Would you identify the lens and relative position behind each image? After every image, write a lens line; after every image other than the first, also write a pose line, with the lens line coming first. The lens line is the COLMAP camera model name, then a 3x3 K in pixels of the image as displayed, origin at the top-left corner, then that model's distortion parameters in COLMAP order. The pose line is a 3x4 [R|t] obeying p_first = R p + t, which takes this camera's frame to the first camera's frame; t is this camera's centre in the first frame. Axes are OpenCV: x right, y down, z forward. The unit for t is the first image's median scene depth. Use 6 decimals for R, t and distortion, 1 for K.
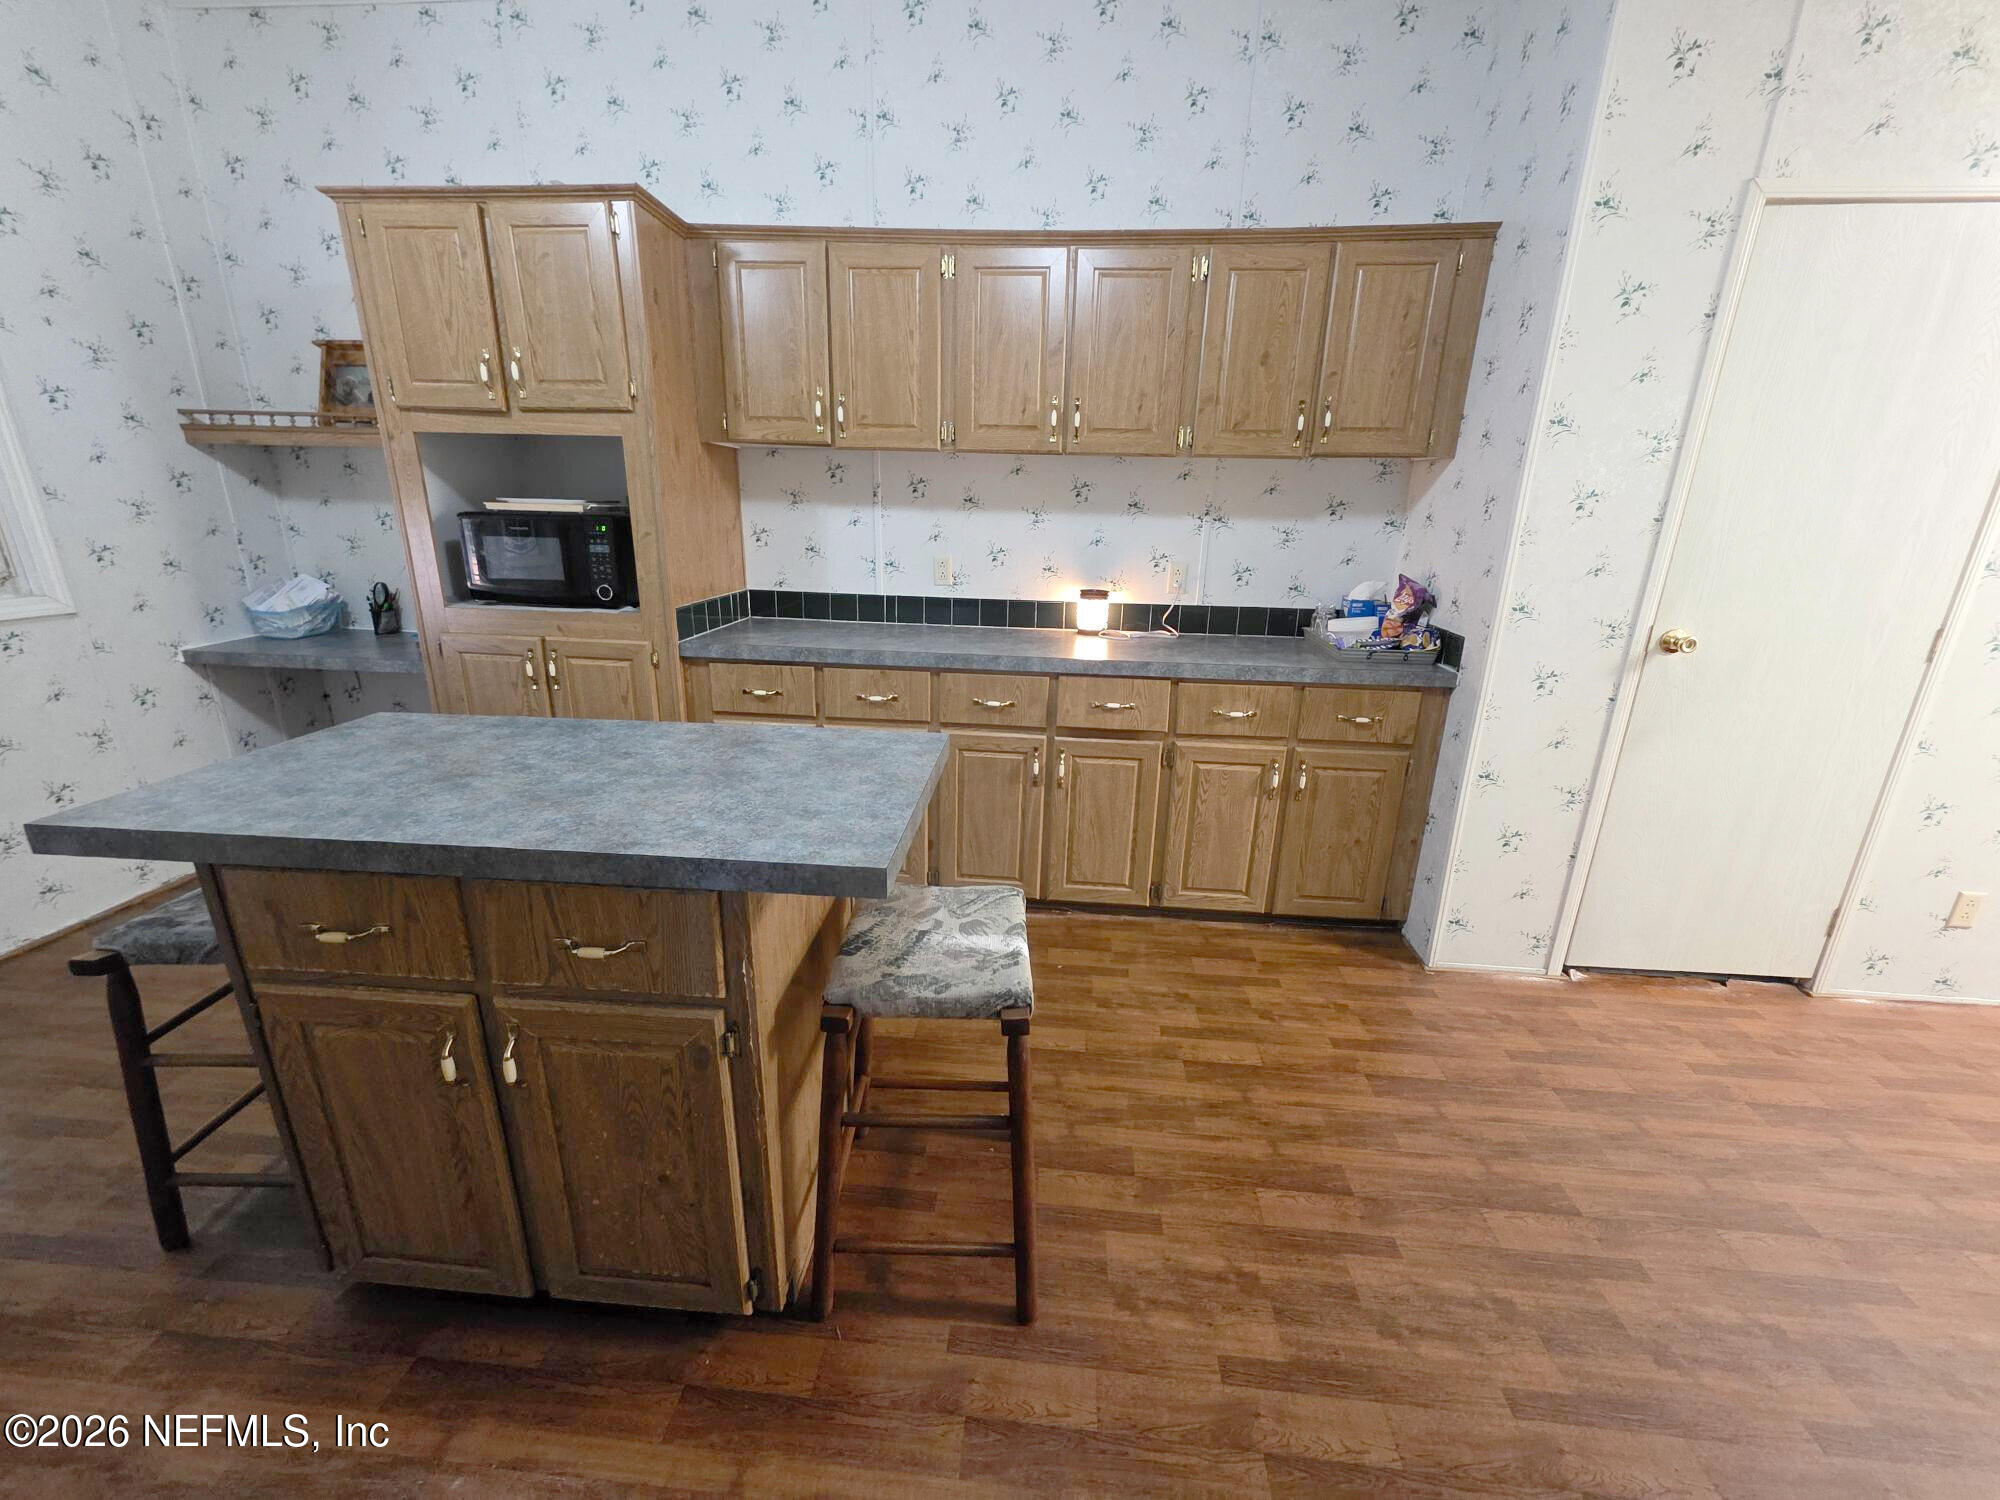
lens RADIAL K [[794.6, 0, 991.8], [0, 794.6, 753.5], [0, 0, 1]] dist [0.002992, 0.000078]
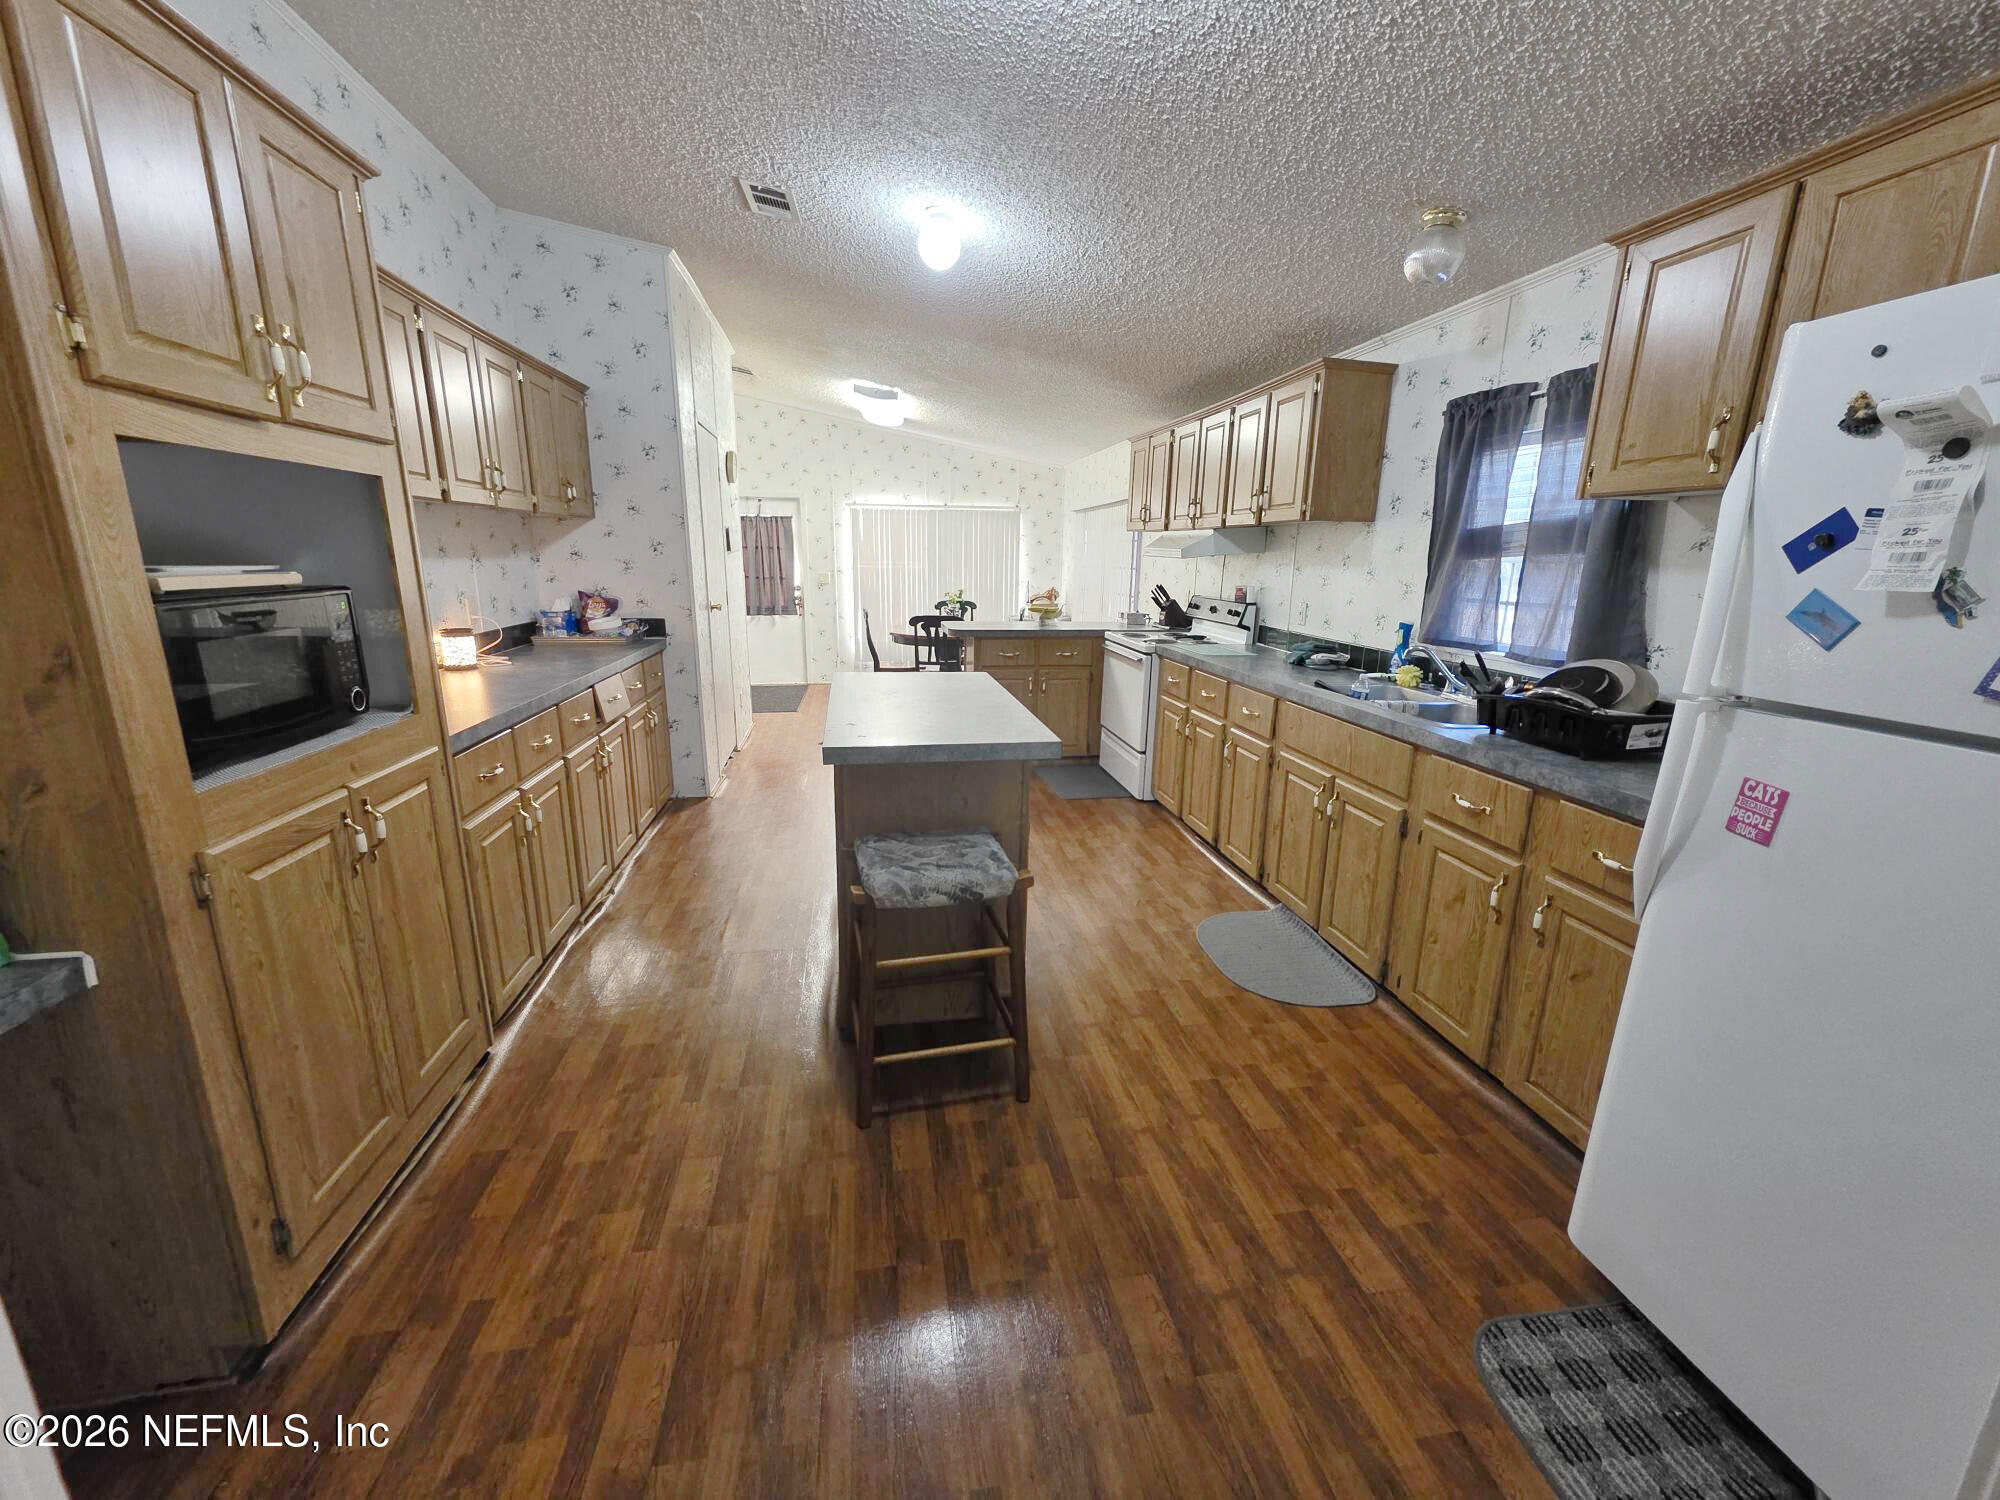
lens RADIAL K [[799.4, 0, 989.4], [0, 799.4, 755.5], [0, 0, 1]] dist [0.002718, -0.000482]
pose [[-0.248047, -0.264325, 0.931990, -1.991371], [0.271552, 0.904515, 0.328805, -0.374891], [-0.929910, 0.334643, -0.152584, 0.995823]]
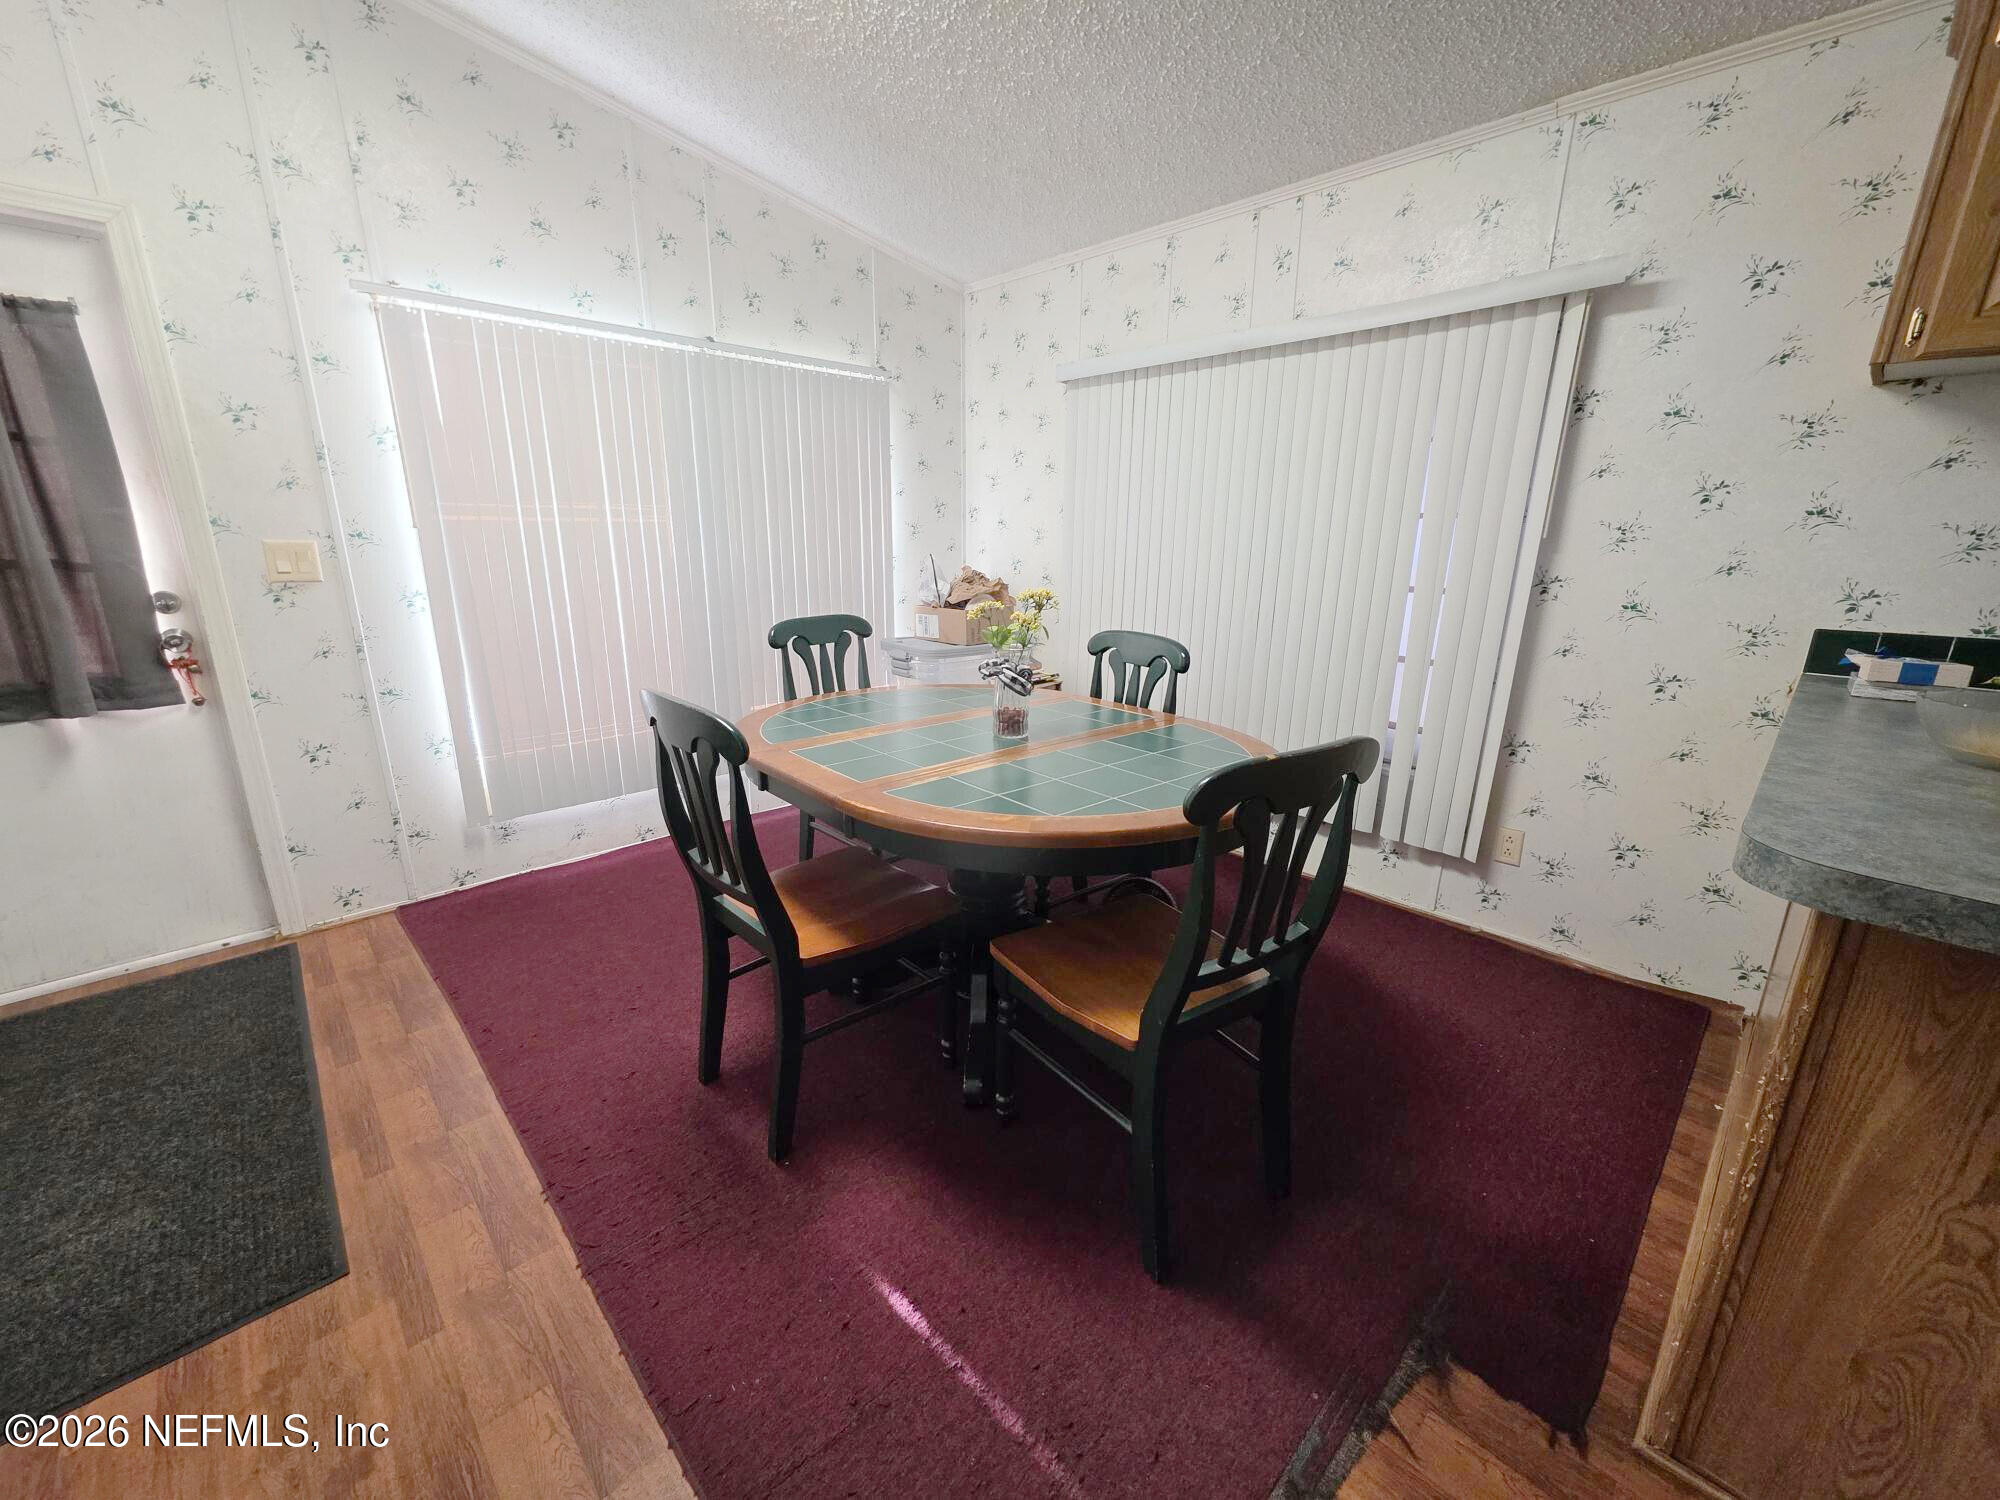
lens RADIAL K [[799.4, 0, 997.6], [0, 799.4, 744.0], [0, 0, 1]] dist [0.002718, -0.000482]
pose [[-0.754603, -0.201587, 0.624449, 1.448520], [0.168943, 0.859873, 0.481743, -0.200421], [-0.634060, 0.469021, -0.614807, 1.049008]]
